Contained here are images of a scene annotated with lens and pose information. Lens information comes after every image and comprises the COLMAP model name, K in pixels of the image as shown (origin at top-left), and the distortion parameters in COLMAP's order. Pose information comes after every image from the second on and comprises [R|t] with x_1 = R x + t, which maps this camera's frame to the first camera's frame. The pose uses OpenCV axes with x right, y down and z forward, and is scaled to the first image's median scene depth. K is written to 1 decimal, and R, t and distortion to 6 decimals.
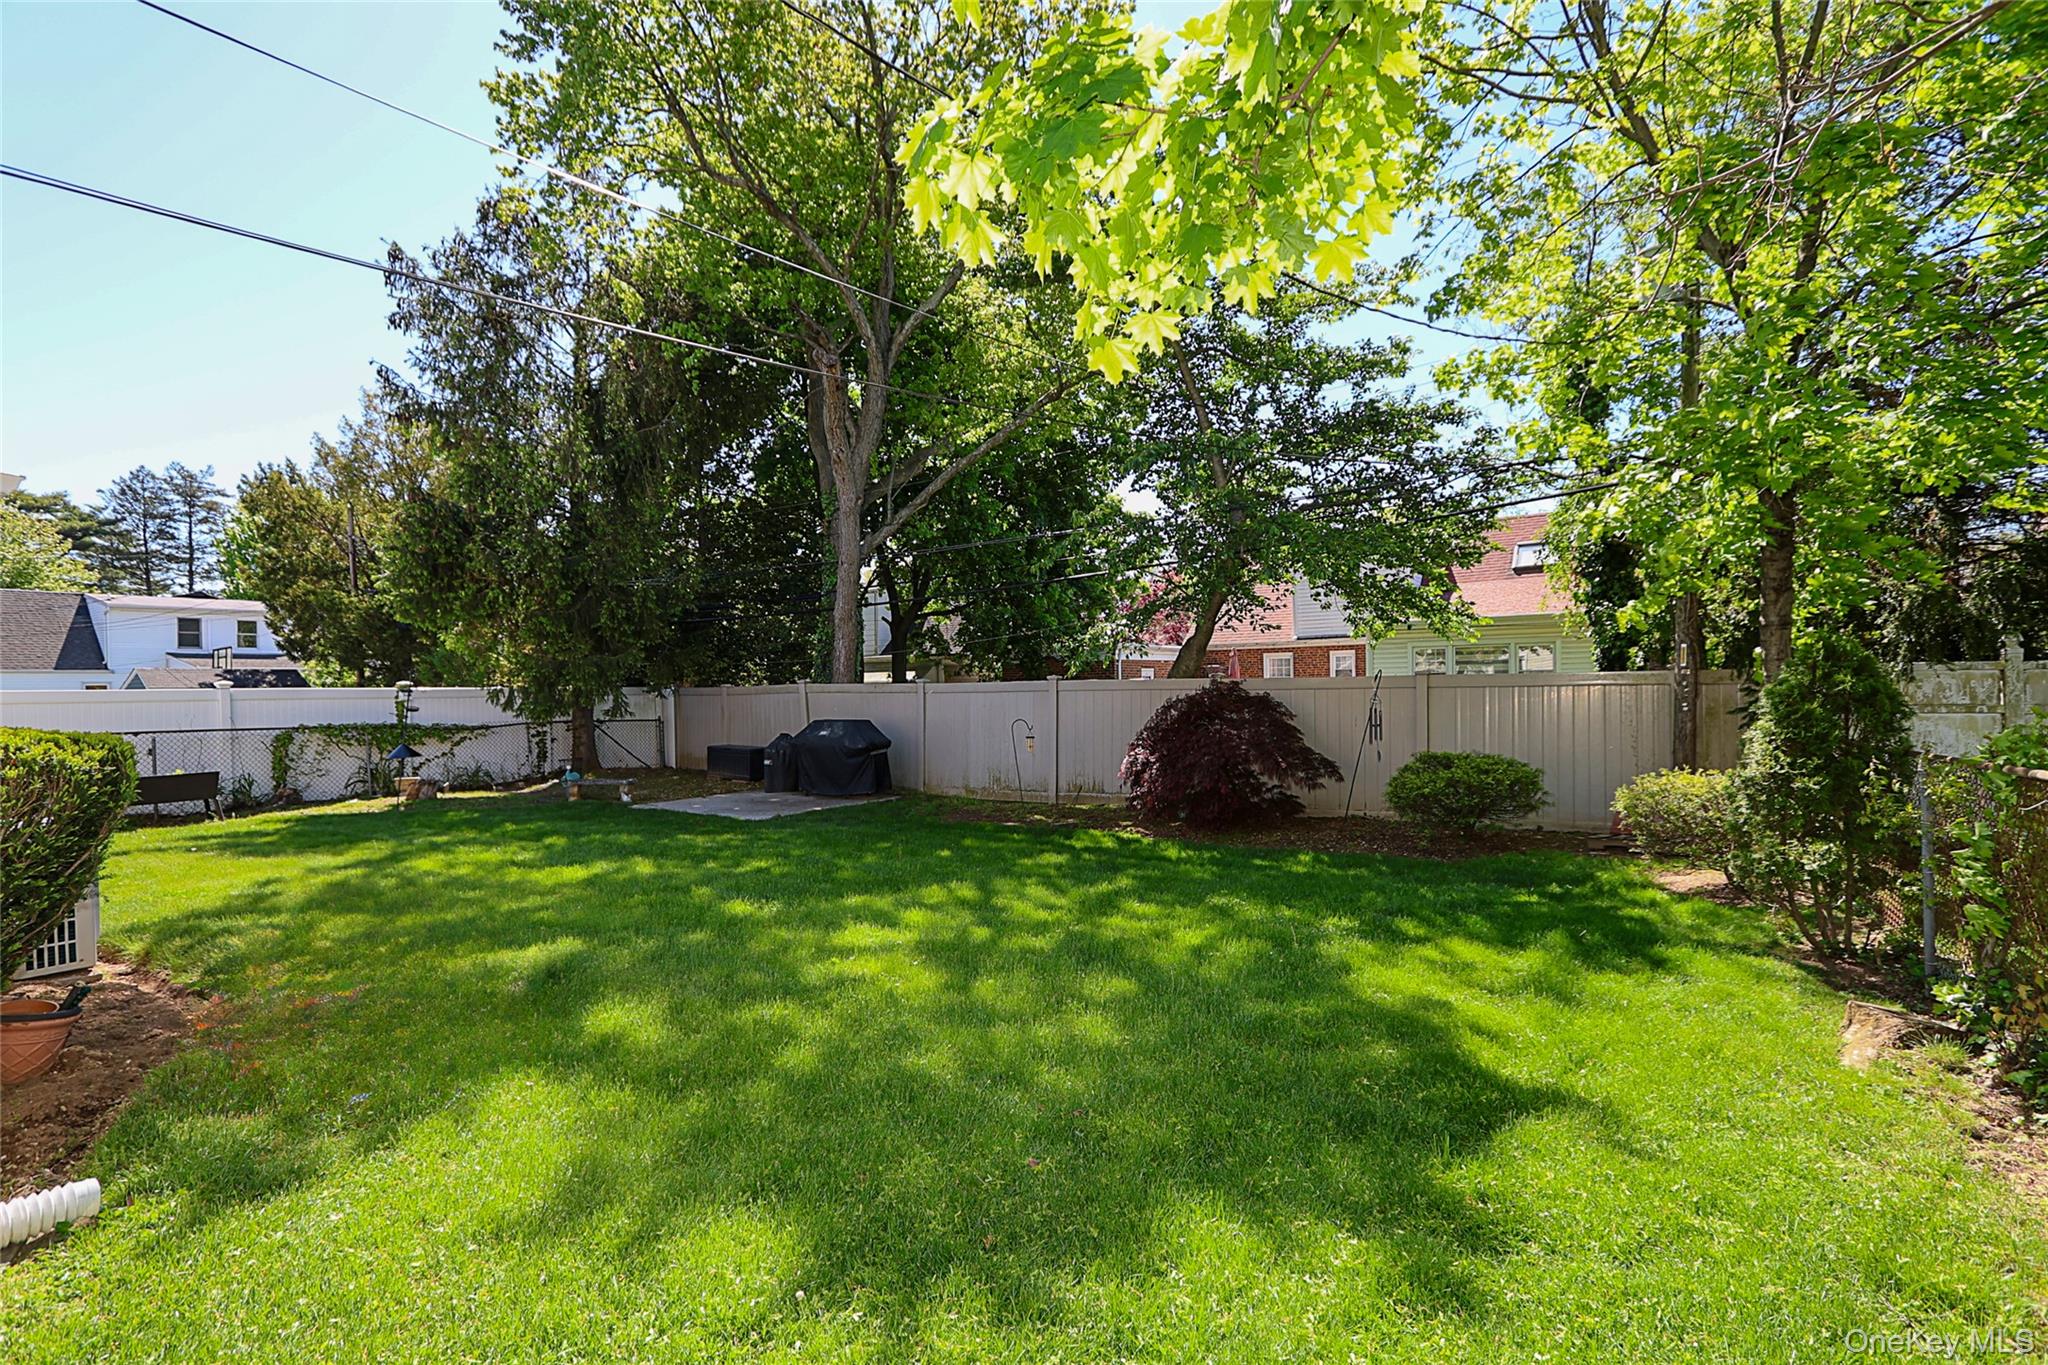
lens RADIAL K [[955.7, 0, 1032.8], [0, 955.7, 691.8], [0, 0, 1]] dist [-0.022251, 0.000010]
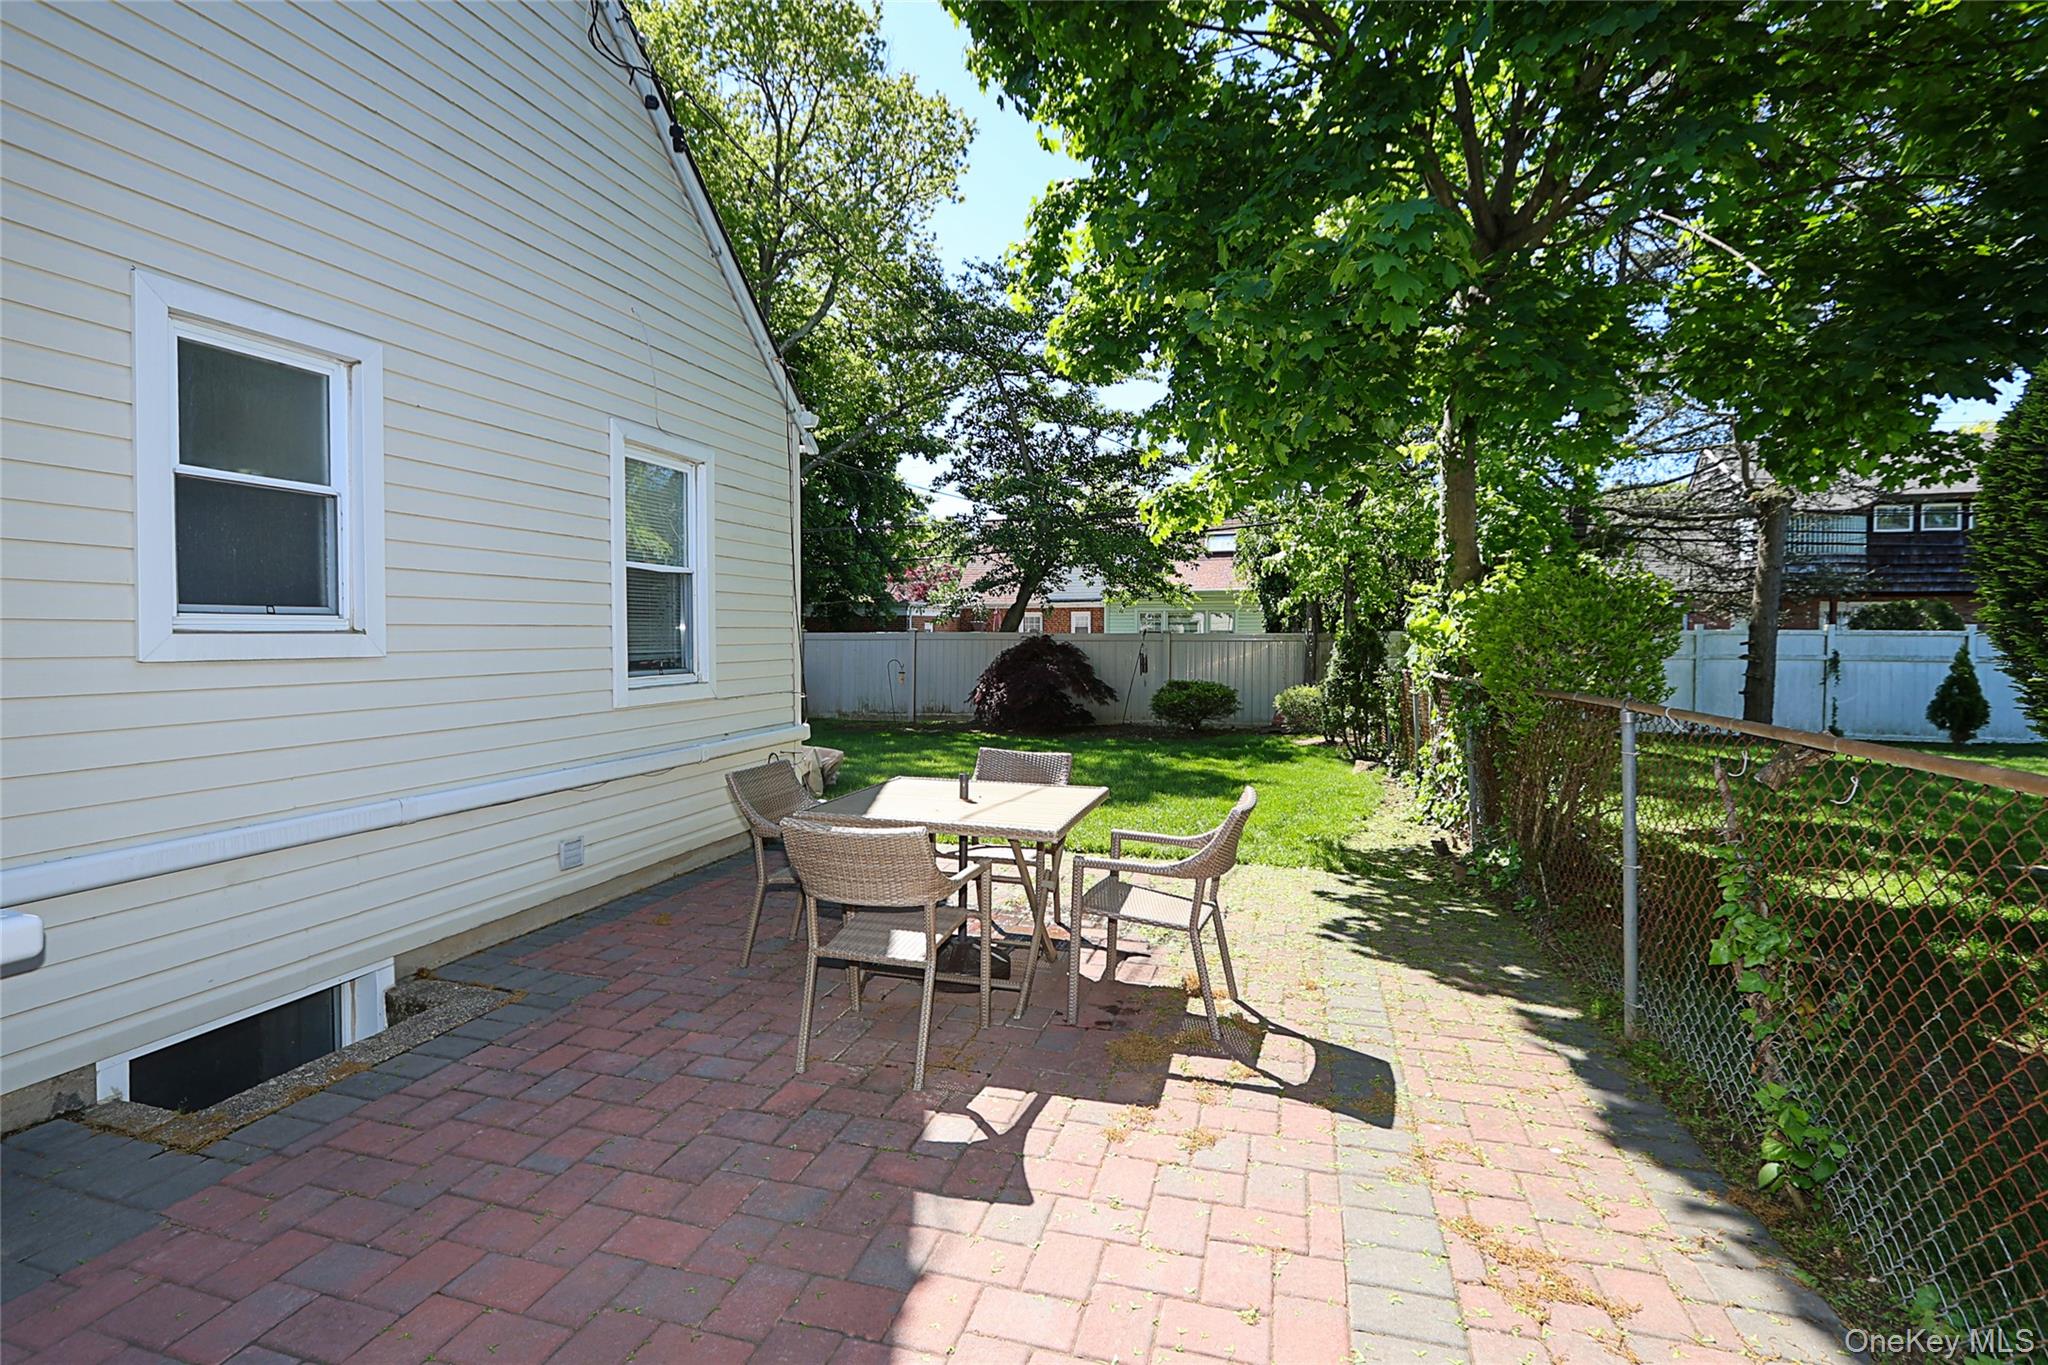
lens RADIAL K [[1047.7, 0, 1019.3], [0, 1047.7, 655.7], [0, 0, 1]] dist [-0.013789, -0.000125]
pose [[0.949414, 0.011292, 0.313823, -0.363559], [-0.014835, 0.999850, 0.008904, 0.007635], [-0.313676, -0.013109, 0.949440, -0.567977]]
